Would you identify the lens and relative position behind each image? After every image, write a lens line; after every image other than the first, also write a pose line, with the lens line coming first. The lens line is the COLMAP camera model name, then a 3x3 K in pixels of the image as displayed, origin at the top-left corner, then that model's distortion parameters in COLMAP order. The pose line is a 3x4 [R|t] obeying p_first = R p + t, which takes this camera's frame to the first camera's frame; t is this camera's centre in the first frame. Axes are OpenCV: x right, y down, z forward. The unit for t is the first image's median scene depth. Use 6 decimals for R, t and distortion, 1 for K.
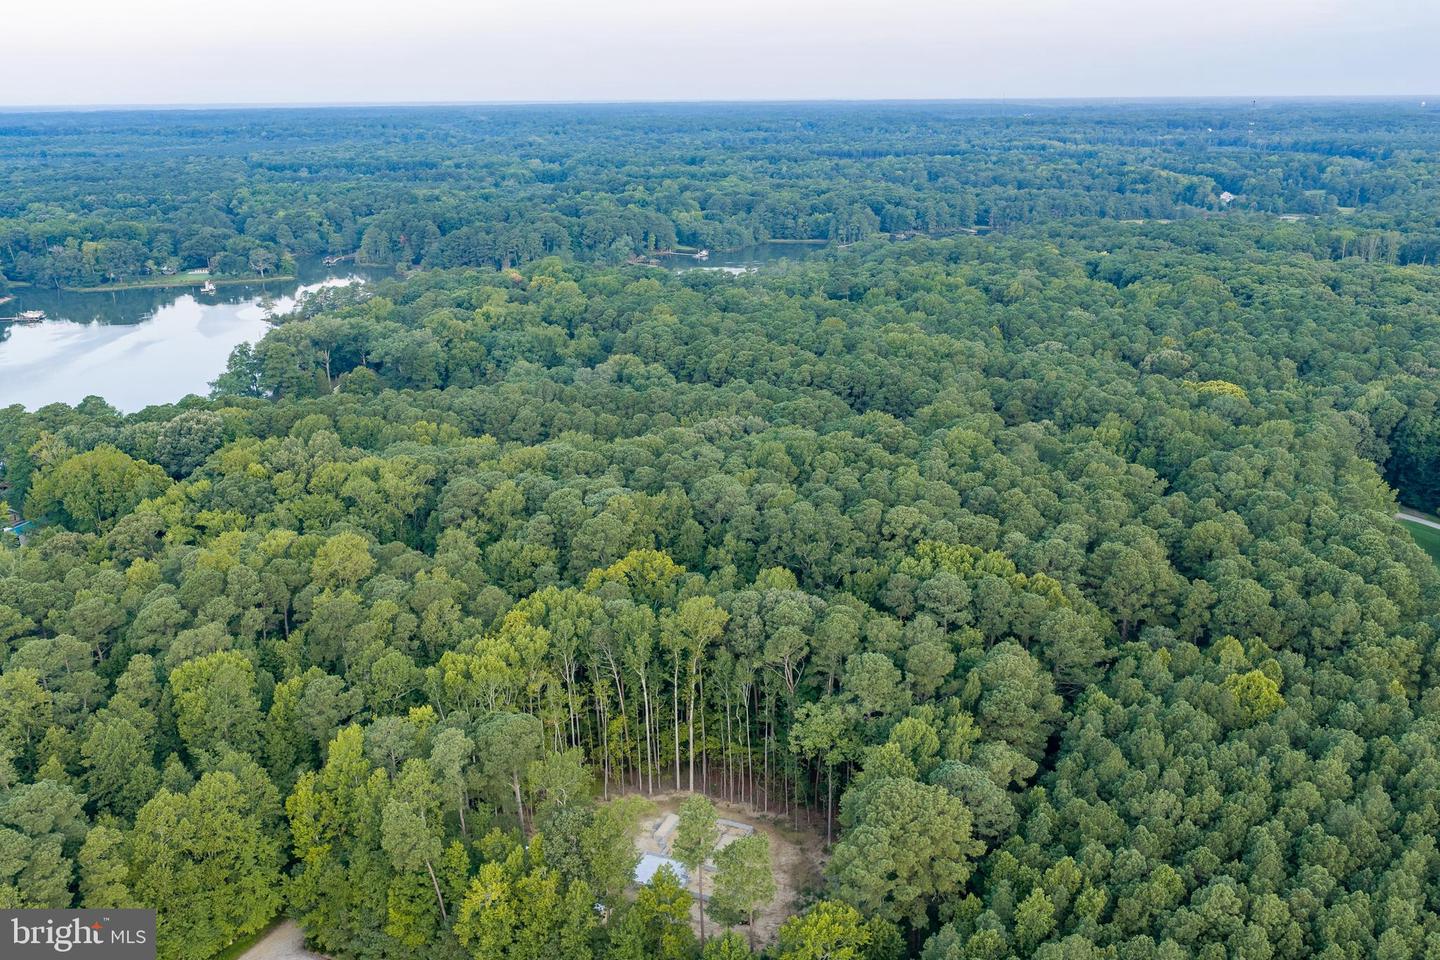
lens RADIAL K [[1193.3, 0, 718.4], [0, 1193.3, 476.6], [0, 0, 1]] dist [0.019820, -0.038144]
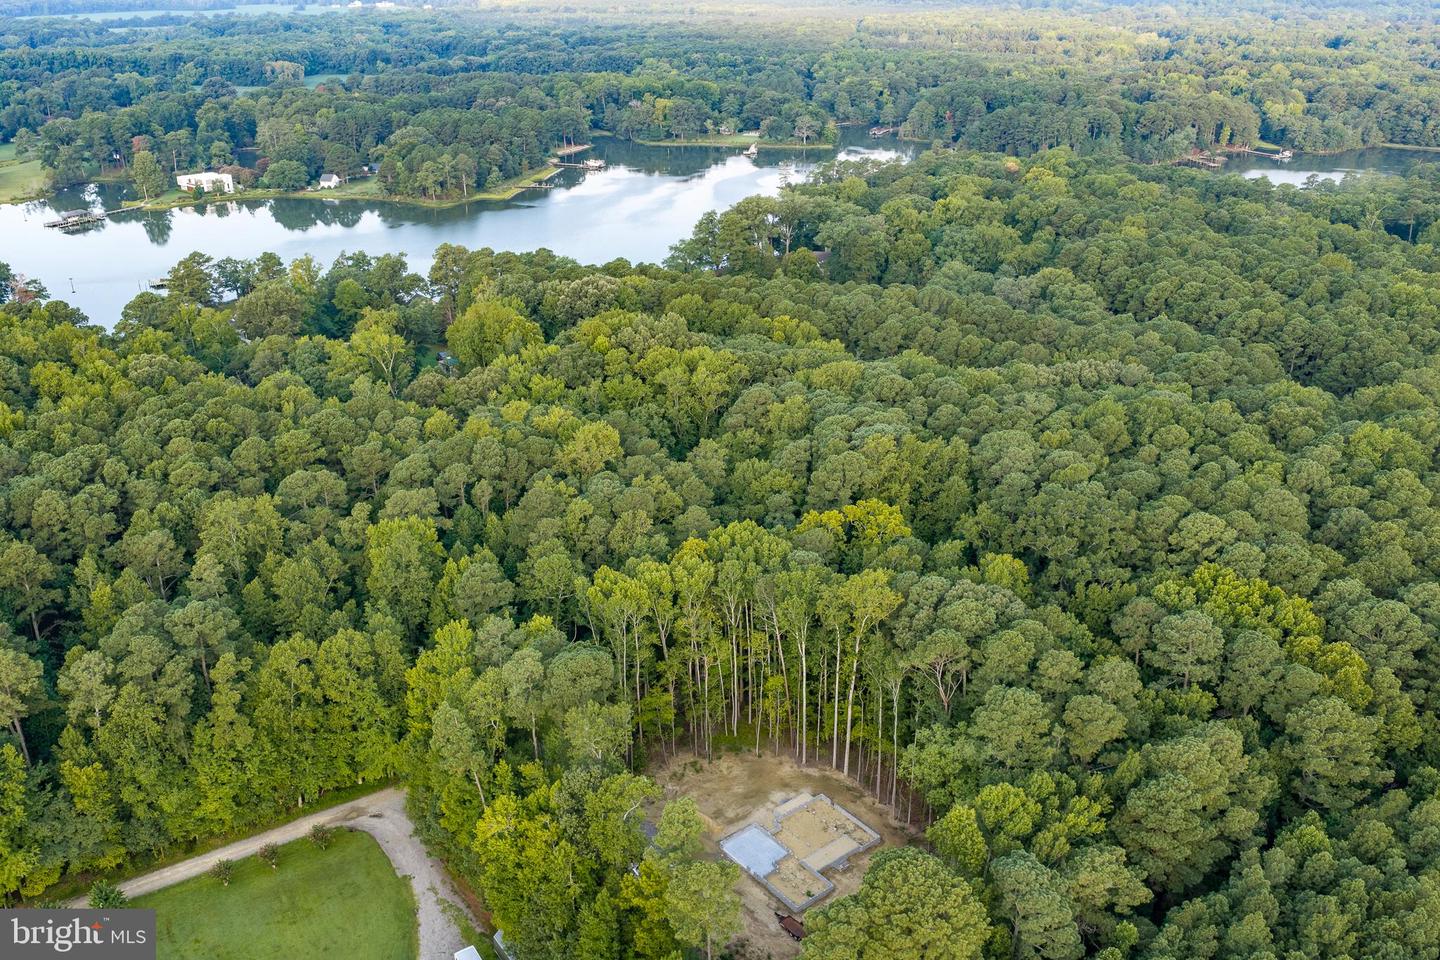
lens RADIAL K [[1193.3, 0, 720.2], [0, 1193.3, 481.3], [0, 0, 1]] dist [0.019820, -0.038144]
pose [[0.875498, 0.201441, -0.439231, 0.065022], [-0.154508, 0.977946, 0.140532, -0.017504], [0.457853, -0.055171, 0.887314, 0.043956]]
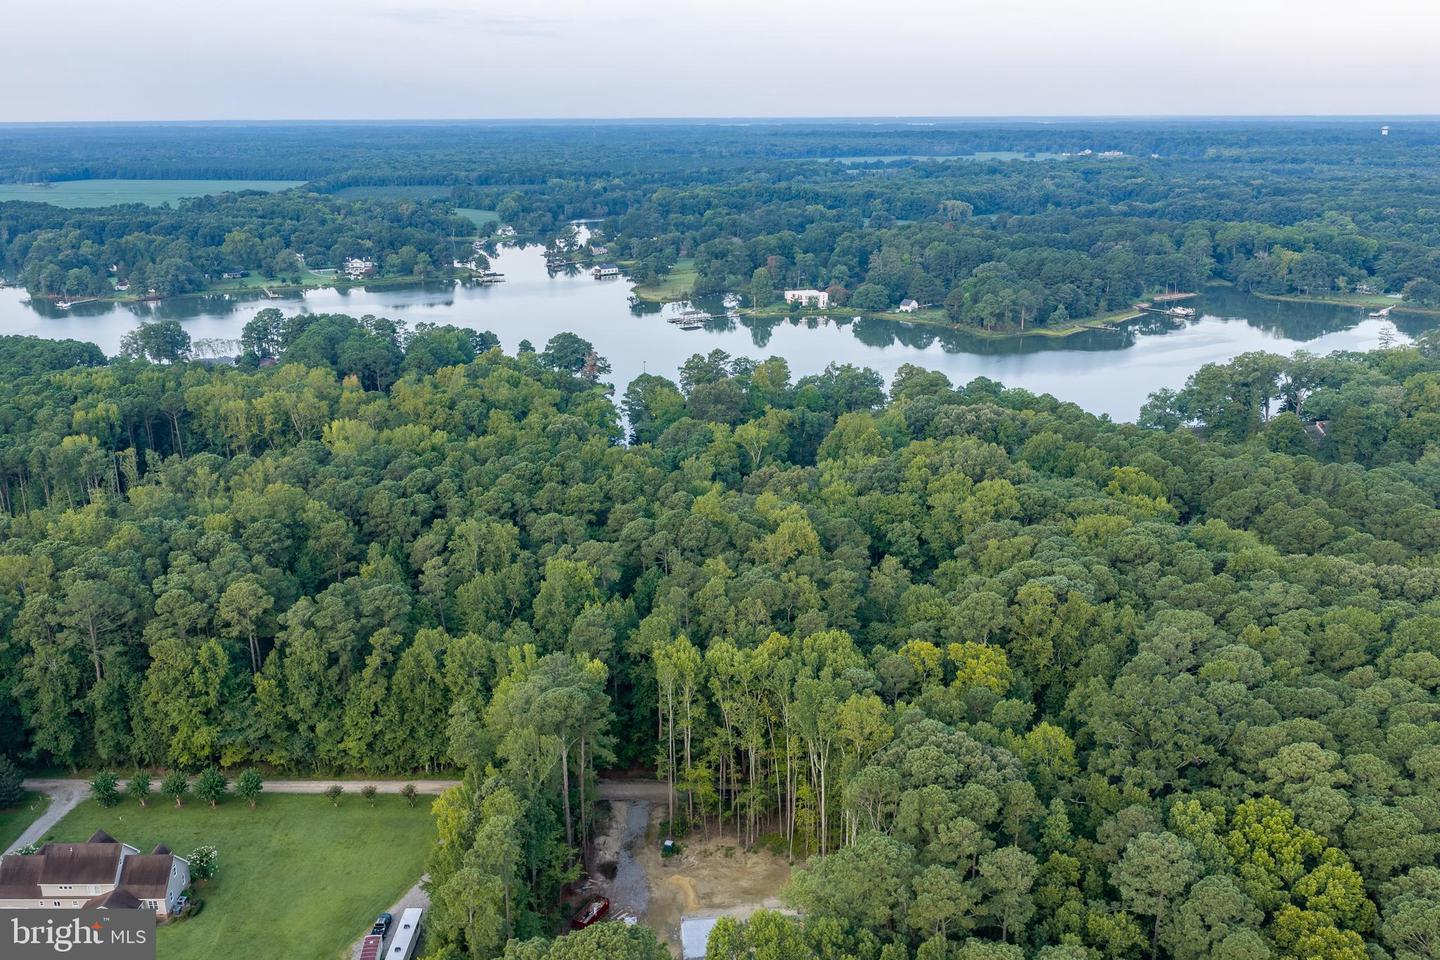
lens RADIAL K [[1193.3, 0, 718.8], [0, 1193.3, 482.9], [0, 0, 1]] dist [0.019820, -0.038144]
pose [[0.458311, 0.267907, -0.847453, 0.155043], [-0.269335, 0.950519, 0.154830, -0.037039], [0.847000, 0.157289, 0.507790, 0.112686]]
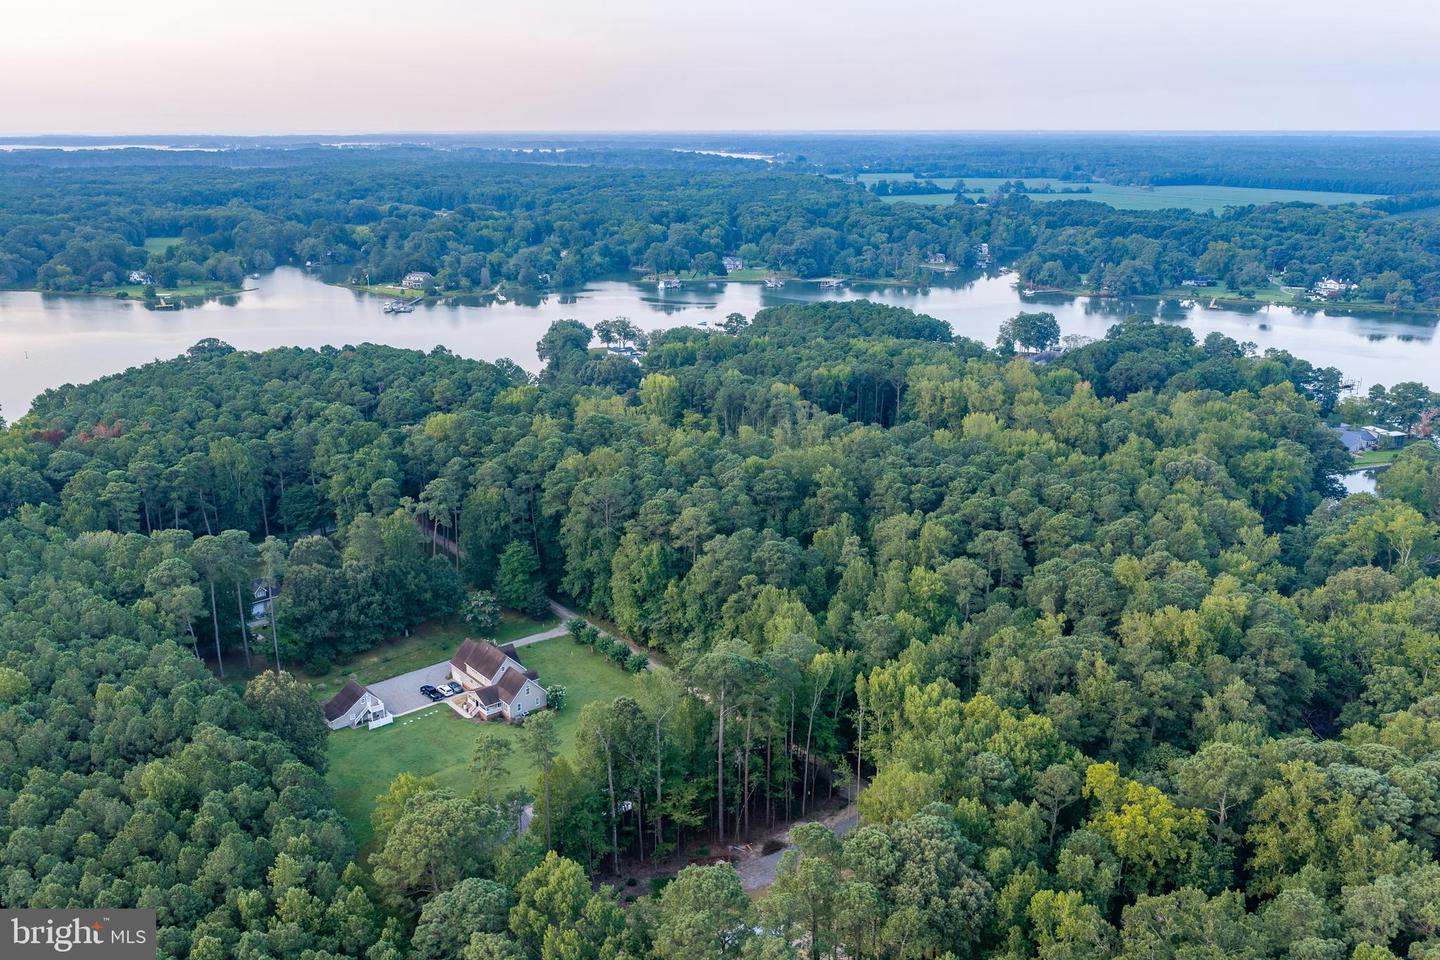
lens RADIAL K [[1193.3, 0, 715.9], [0, 1193.3, 477.7], [0, 0, 1]] dist [0.019820, -0.038144]
pose [[-0.403839, 0.265979, -0.875311, 0.165265], [-0.274717, 0.877384, 0.393354, -0.083251], [0.872608, 0.399315, -0.281253, 0.258559]]
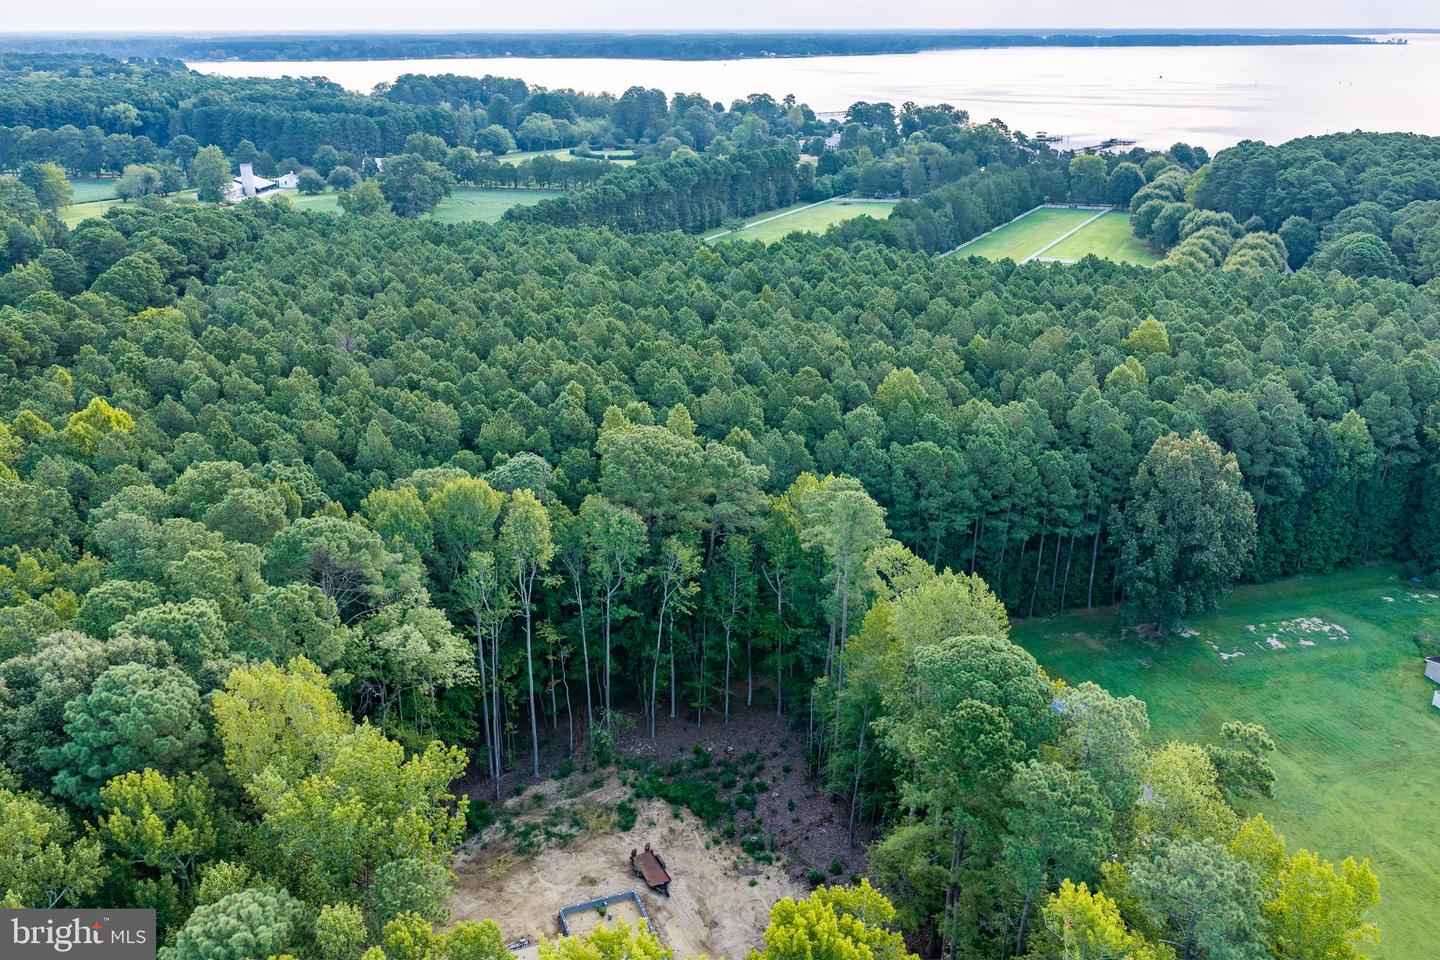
lens RADIAL K [[1193.3, 0, 719.2], [0, 1193.3, 484.1], [0, 0, 1]] dist [0.019820, -0.038144]
pose [[-0.685433, -0.254965, 0.682037, -0.084647], [0.229476, 0.813315, 0.534659, -0.026262], [-0.691030, 0.522984, -0.498964, 0.263321]]
